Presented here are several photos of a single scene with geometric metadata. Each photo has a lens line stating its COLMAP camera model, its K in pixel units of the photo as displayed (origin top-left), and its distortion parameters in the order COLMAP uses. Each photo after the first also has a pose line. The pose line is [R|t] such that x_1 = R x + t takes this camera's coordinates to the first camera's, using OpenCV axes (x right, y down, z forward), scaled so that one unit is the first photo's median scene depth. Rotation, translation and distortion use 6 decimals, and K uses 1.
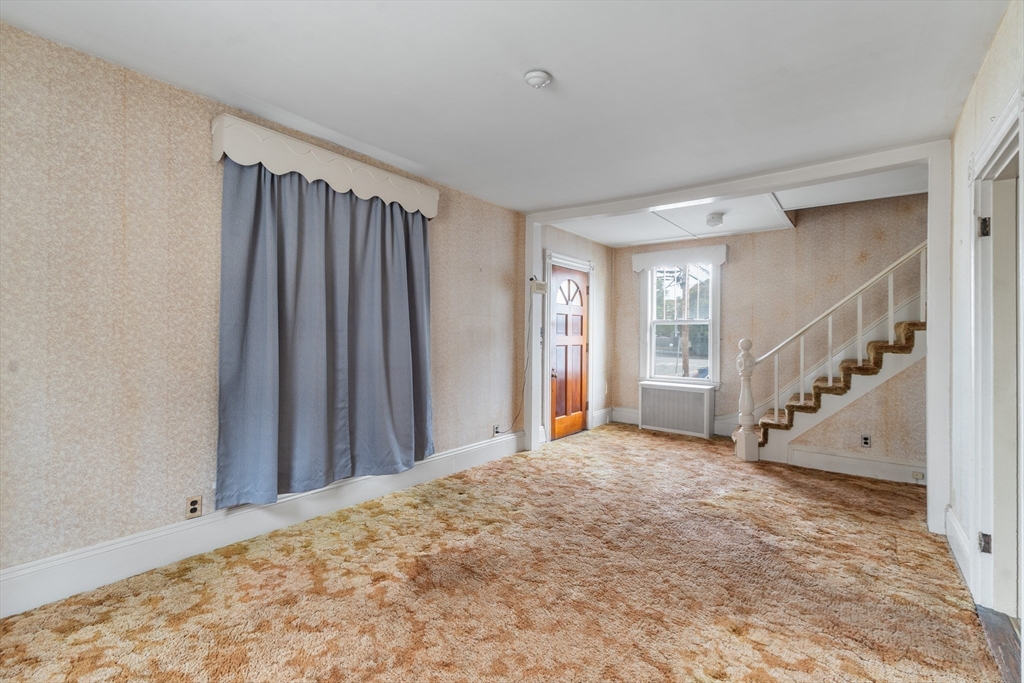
lens RADIAL K [[466.7, 0, 511.8], [0, 466.7, 338.1], [0, 0, 1]] dist [-0.000793, 0.001262]
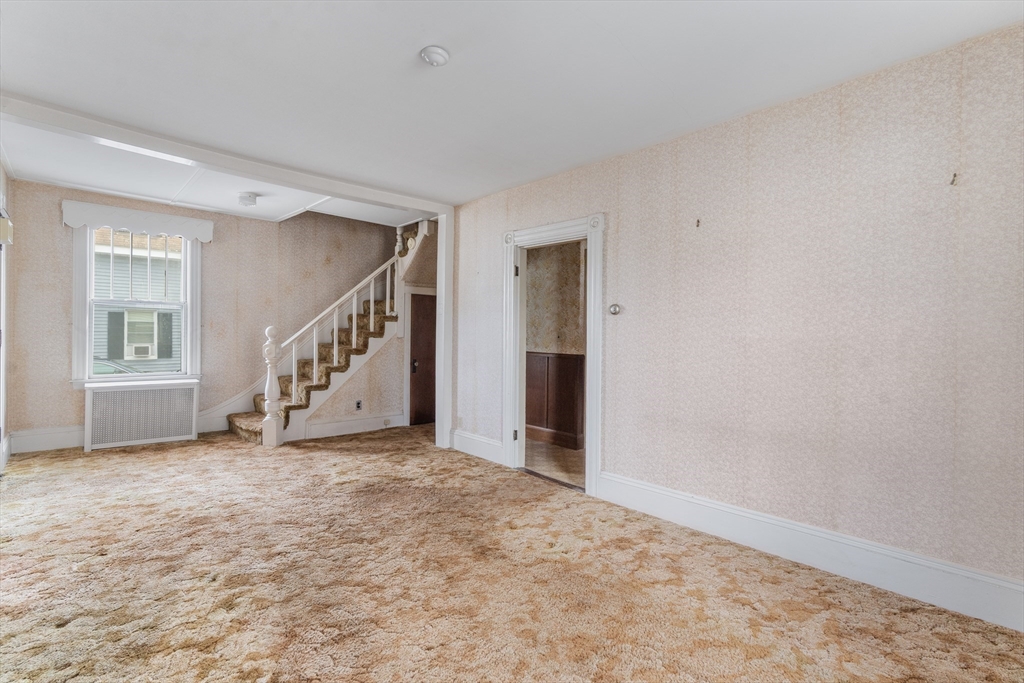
lens RADIAL K [[466.7, 0, 513.1], [0, 466.7, 337.5], [0, 0, 1]] dist [-0.000793, 0.001262]
pose [[0.159920, -0.019328, 0.986941, -0.538247], [-0.014807, 0.999649, 0.021976, -0.005813], [-0.987019, -0.018128, 0.159578, 0.427149]]
